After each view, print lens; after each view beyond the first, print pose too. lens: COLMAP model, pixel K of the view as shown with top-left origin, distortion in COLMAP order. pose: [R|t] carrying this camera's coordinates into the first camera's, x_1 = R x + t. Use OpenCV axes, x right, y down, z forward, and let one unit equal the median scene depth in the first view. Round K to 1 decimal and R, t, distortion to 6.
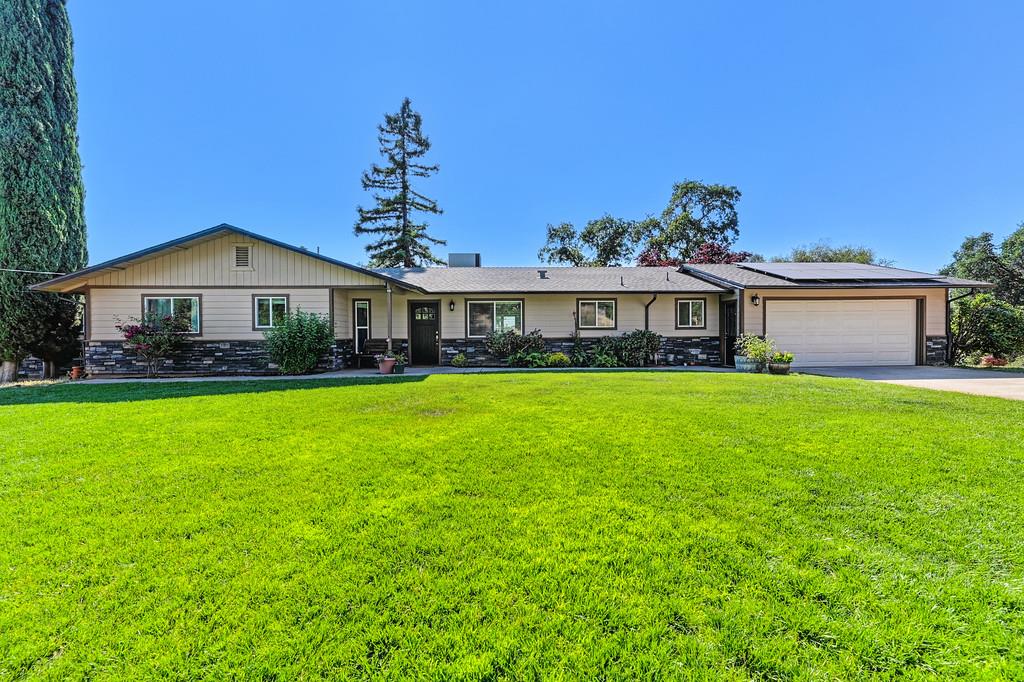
lens RADIAL K [[404.8, 0, 513.5], [0, 404.8, 344.2], [0, 0, 1]] dist [0.007317, -0.001343]
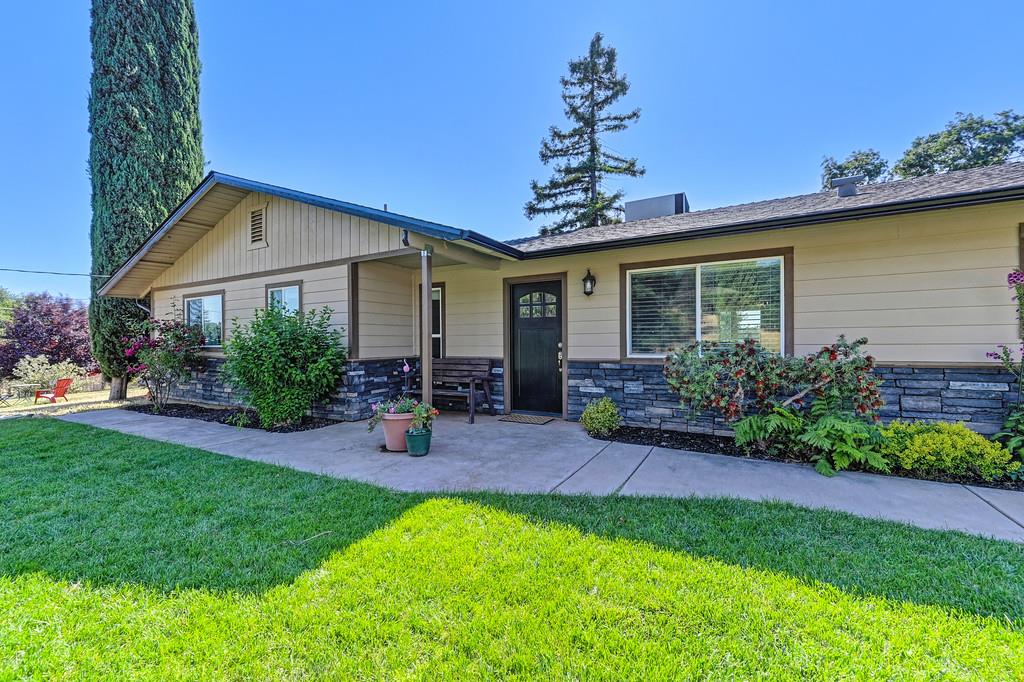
lens RADIAL K [[404.8, 0, 515.9], [0, 404.8, 341.9], [0, 0, 1]] dist [0.007317, -0.001343]
pose [[0.856738, -0.000946, -0.515751, 0.003419], [-0.006021, 0.999912, -0.011836, -0.026798], [0.515717, 0.013245, 0.856657, 0.583534]]
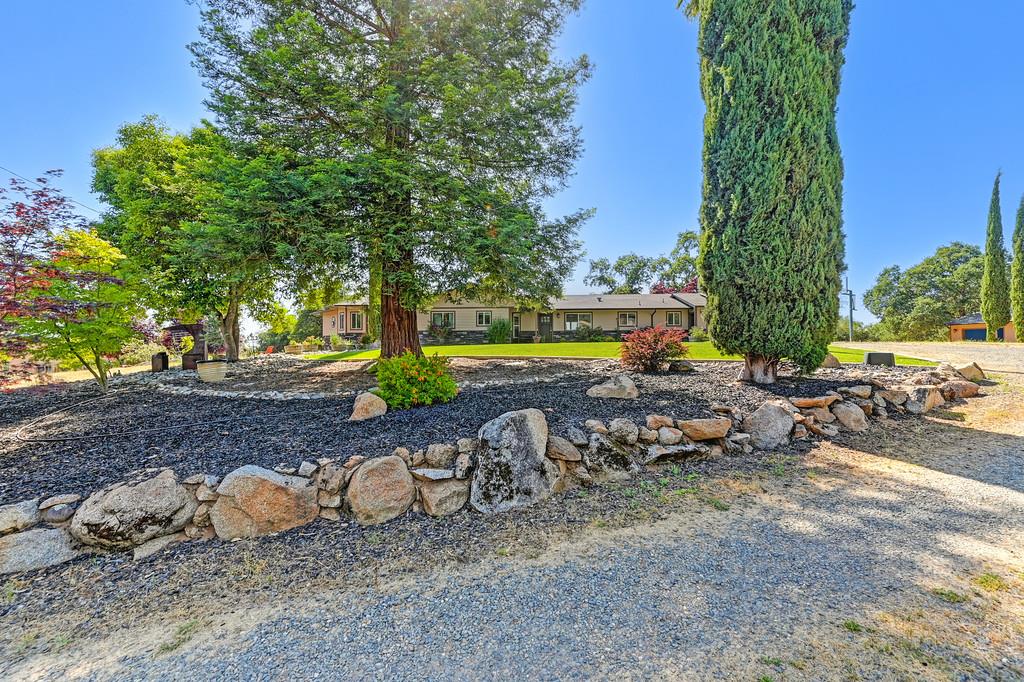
lens RADIAL K [[404.8, 0, 514.0], [0, 404.8, 340.7], [0, 0, 1]] dist [0.007317, -0.001343]
pose [[0.998033, -0.000491, -0.062686, -0.248772], [-0.001940, 0.999248, -0.038724, 0.118928], [0.062658, 0.038769, 0.997282, -1.123470]]
